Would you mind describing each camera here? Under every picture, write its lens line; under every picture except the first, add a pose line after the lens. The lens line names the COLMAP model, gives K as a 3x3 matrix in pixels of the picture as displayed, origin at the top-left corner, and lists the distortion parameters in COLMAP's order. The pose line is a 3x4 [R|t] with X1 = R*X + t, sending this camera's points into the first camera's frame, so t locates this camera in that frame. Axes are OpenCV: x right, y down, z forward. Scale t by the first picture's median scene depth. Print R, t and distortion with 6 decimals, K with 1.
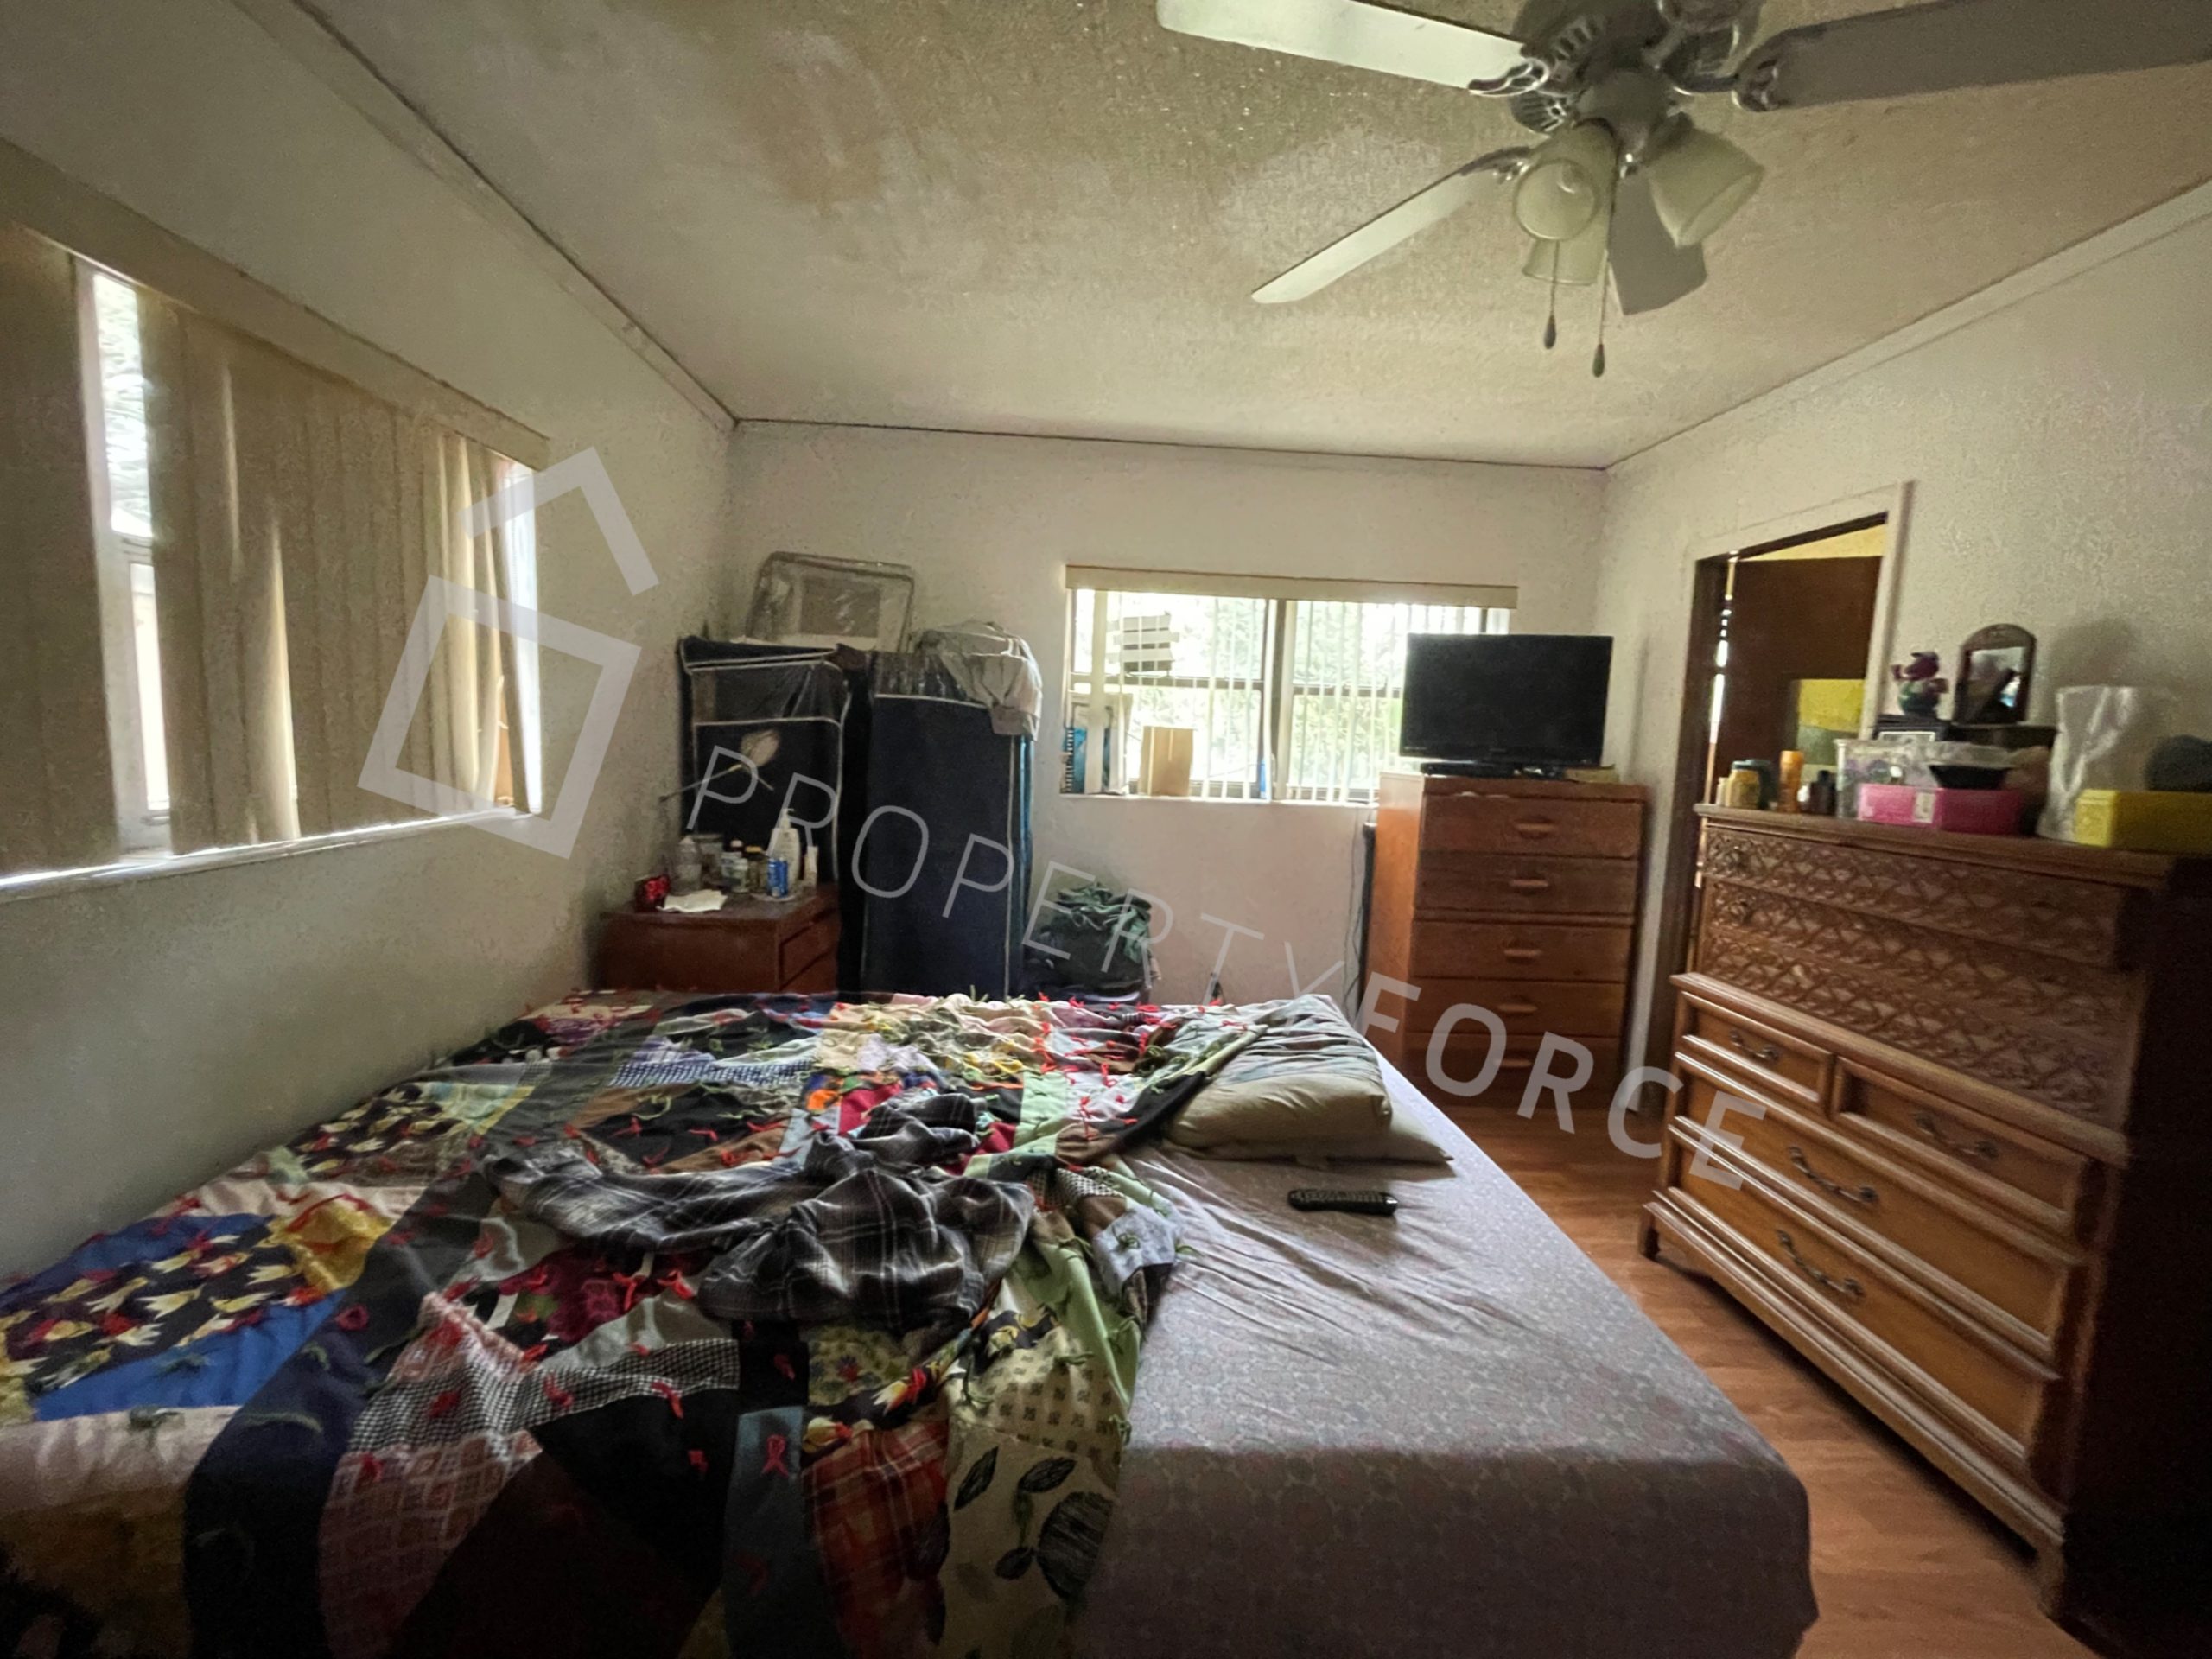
lens RADIAL K [[893.8, 0, 1106.0], [0, 893.8, 829.5], [0, 0, 1]] dist [-0.000643, -0.000043]
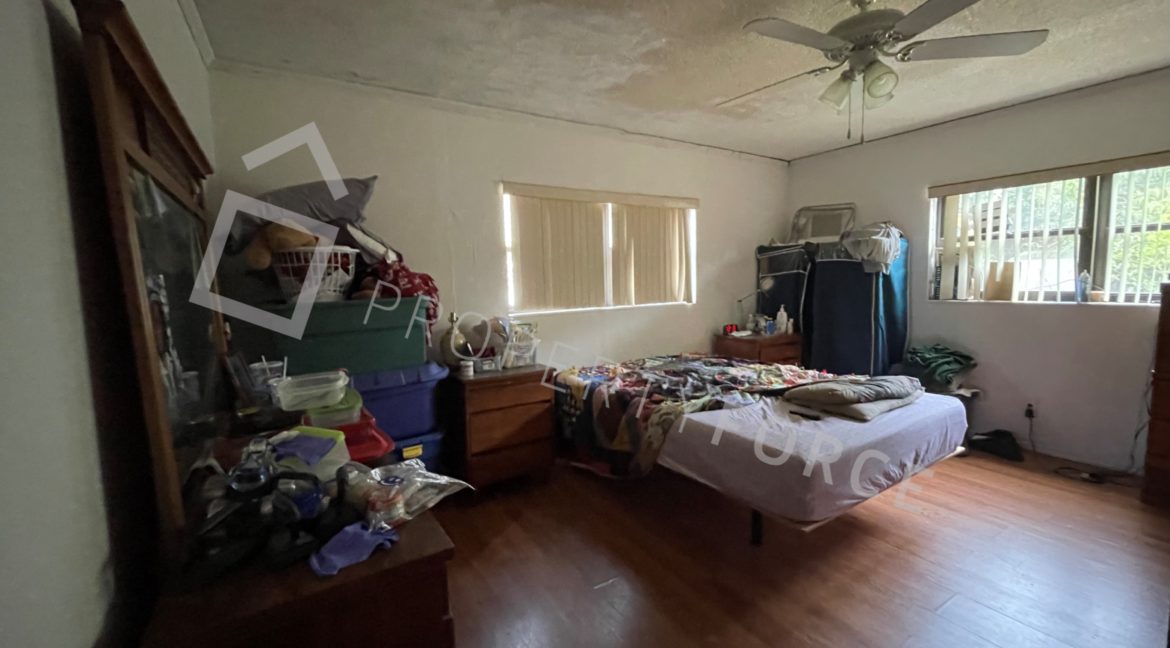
lens RADIAL K [[471.6, 0, 585.0], [0, 471.6, 324.0], [0, 0, 1]] dist [-0.002457, -0.000314]
pose [[0.493475, 0.032064, -0.869169, 0.580732], [-0.051817, 0.998629, 0.007420, 0.054247], [0.868215, 0.041377, 0.494460, -0.227741]]
